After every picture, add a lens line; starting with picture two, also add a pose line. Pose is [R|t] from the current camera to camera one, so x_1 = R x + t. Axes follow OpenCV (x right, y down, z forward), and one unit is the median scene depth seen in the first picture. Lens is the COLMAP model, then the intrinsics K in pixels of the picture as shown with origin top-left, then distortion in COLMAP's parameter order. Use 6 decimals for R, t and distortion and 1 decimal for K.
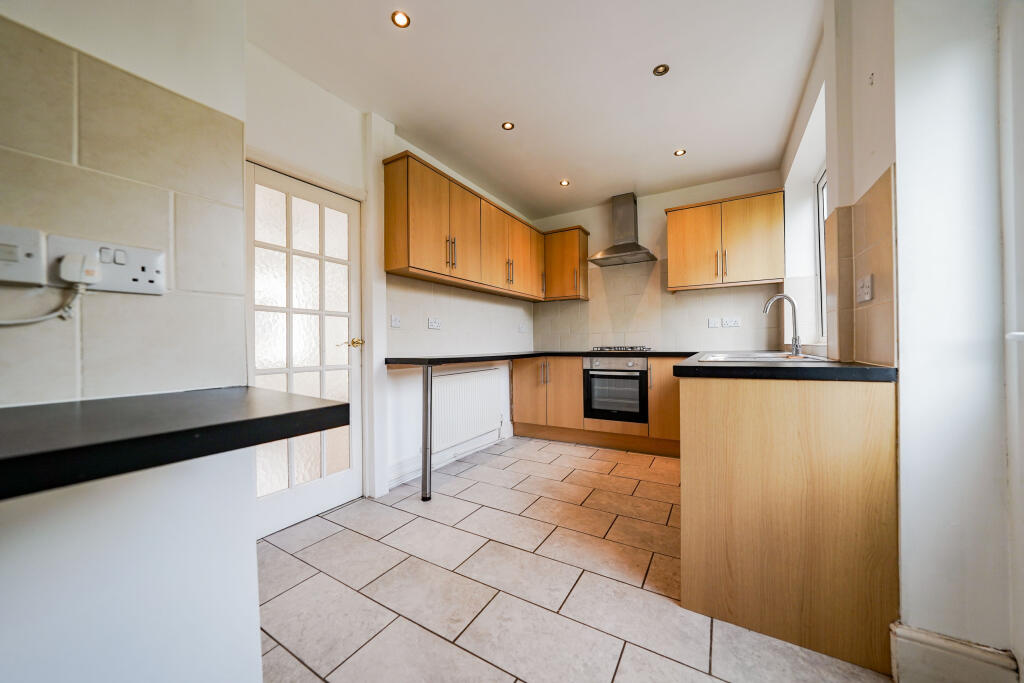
lens RADIAL K [[357.8, 0, 512.3], [0, 357.8, 341.5], [0, 0, 1]] dist [-0.017953, 0.000016]
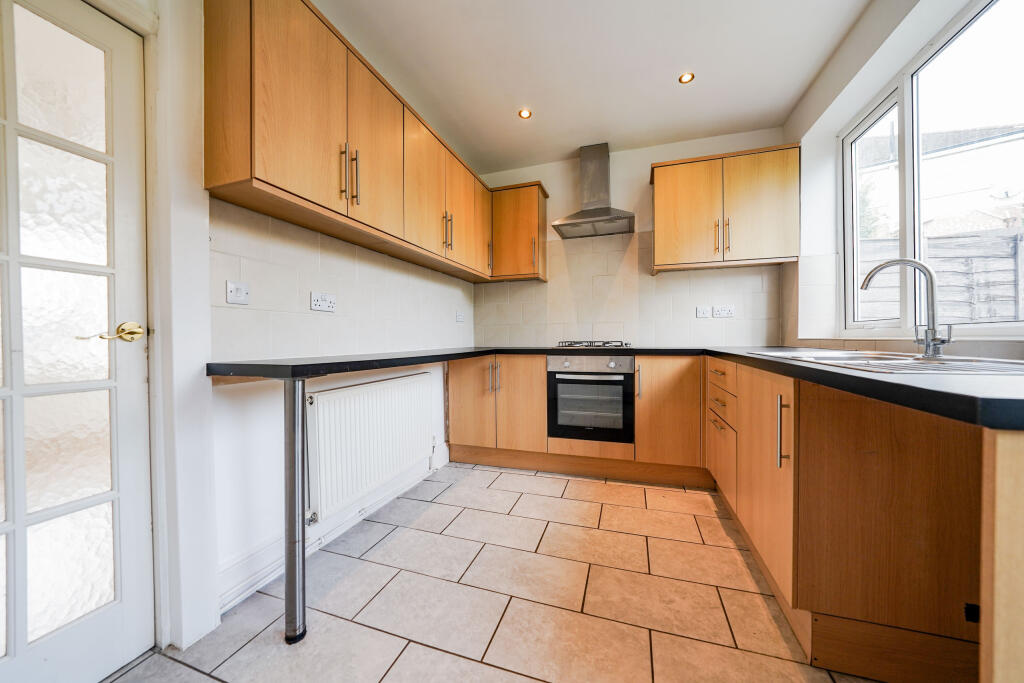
lens RADIAL K [[357.8, 0, 512.3], [0, 357.8, 341.5], [0, 0, 1]] dist [-0.017953, 0.000016]
pose [[0.977931, 0.001509, 0.208921, -0.028235], [-0.005002, 0.999856, 0.016191, 0.003735], [-0.208867, -0.016879, 0.977798, 0.306509]]
